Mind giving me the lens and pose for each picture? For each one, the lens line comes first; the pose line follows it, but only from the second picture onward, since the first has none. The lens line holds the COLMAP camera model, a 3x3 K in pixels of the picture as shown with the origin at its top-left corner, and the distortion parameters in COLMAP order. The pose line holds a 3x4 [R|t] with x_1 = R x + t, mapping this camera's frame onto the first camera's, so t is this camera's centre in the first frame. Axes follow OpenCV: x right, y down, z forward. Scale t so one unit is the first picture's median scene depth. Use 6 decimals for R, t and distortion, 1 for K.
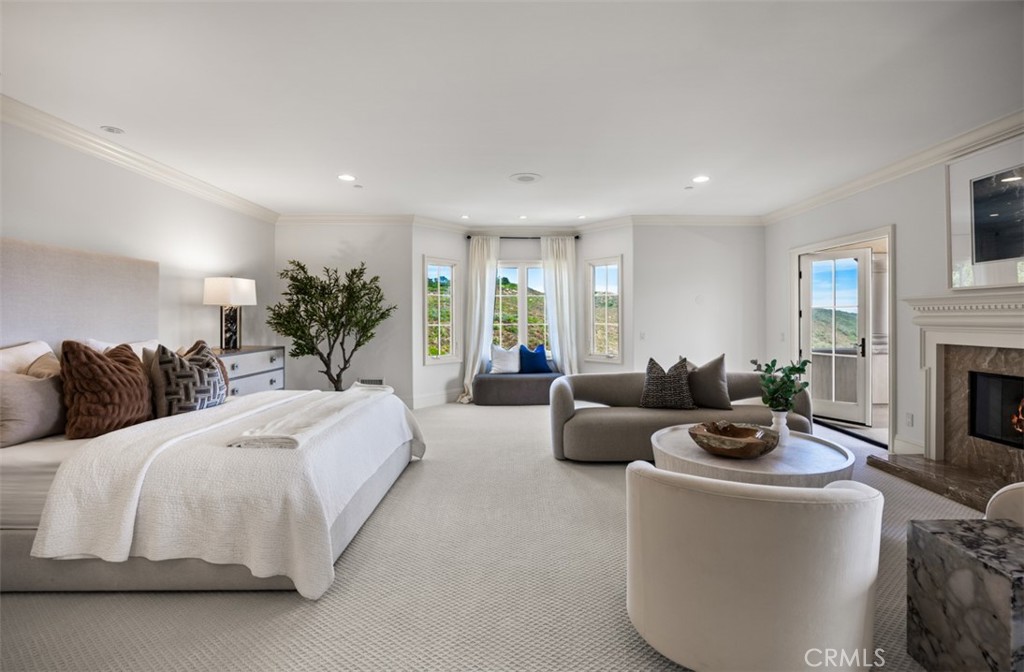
lens RADIAL K [[470.3, 0, 545.8], [0, 470.3, 316.5], [0, 0, 1]] dist [-0.016847, 0.000385]
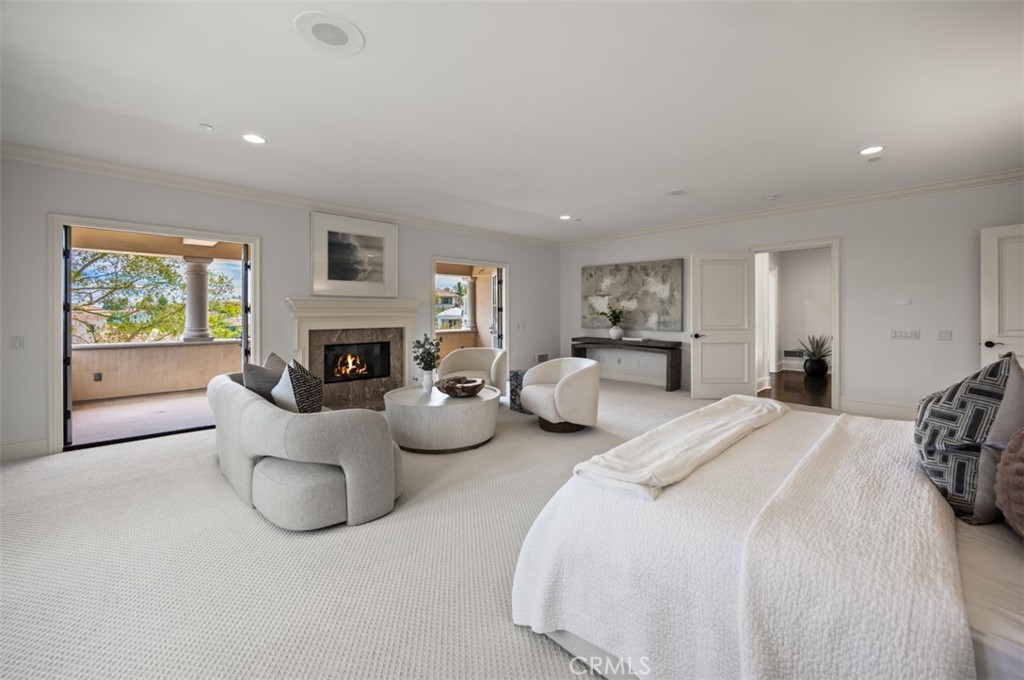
lens RADIAL K [[409.7, 0, 515.0], [0, 409.7, 310.7], [0, 0, 1]] dist [-0.000003, 0.000000]
pose [[-0.657634, 0.002005, 0.753335, -0.487845], [-0.004021, 0.999973, -0.006171, 0.001913], [-0.753327, -0.007087, -0.657608, 1.129087]]
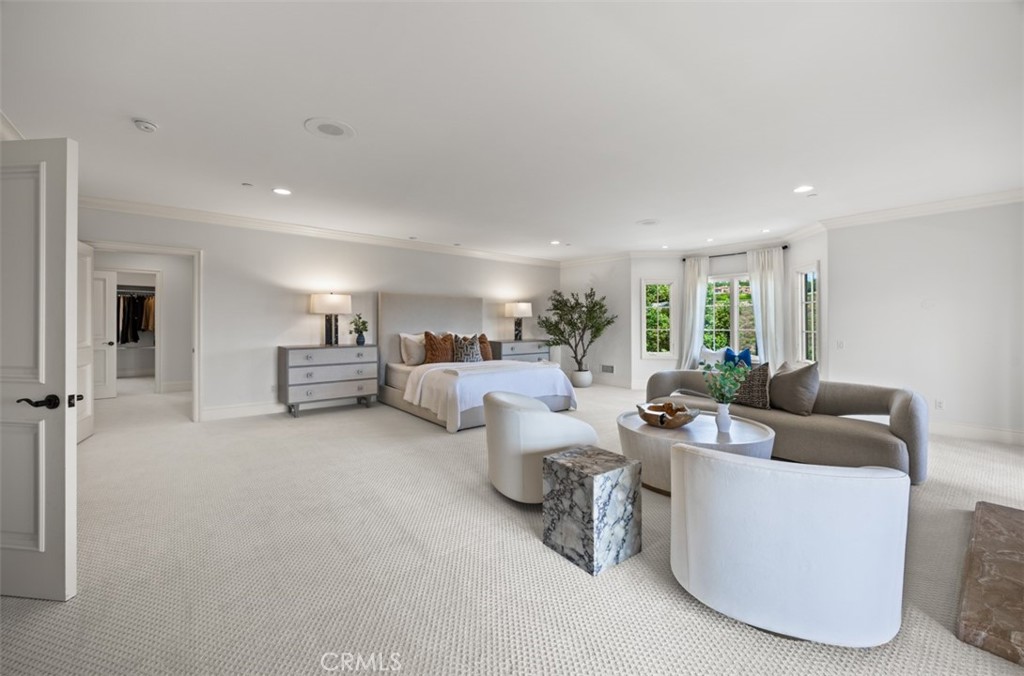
lens RADIAL K [[417.2, 0, 509.3], [0, 417.2, 326.3], [0, 0, 1]] dist [-0.000297, -0.000024]
pose [[0.587434, 0.010730, -0.809201, 0.695991], [-0.003389, 0.999936, 0.010799, -0.003925], [0.809265, -0.003601, 0.587432, -0.040884]]
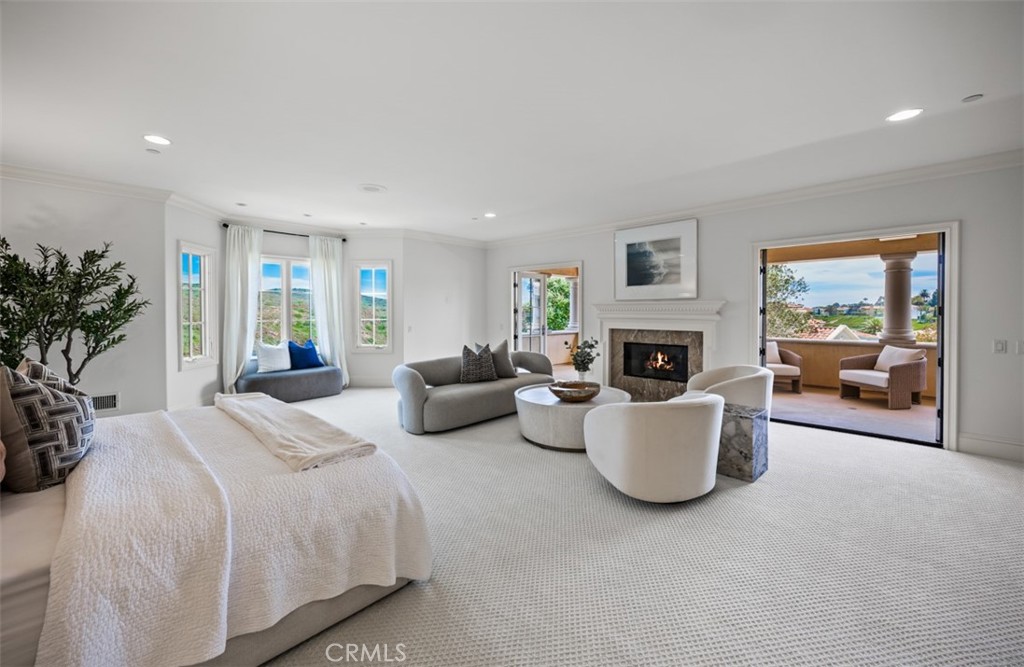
lens RADIAL K [[397.6, 0, 513.9], [0, 397.6, 316.7], [0, 0, 1]] dist [-0.001088, 0.000013]
pose [[0.722602, -0.008894, 0.691207, -0.440431], [-0.003011, 0.999867, 0.016014, -0.010317], [-0.691257, -0.013653, 0.722480, 0.094140]]
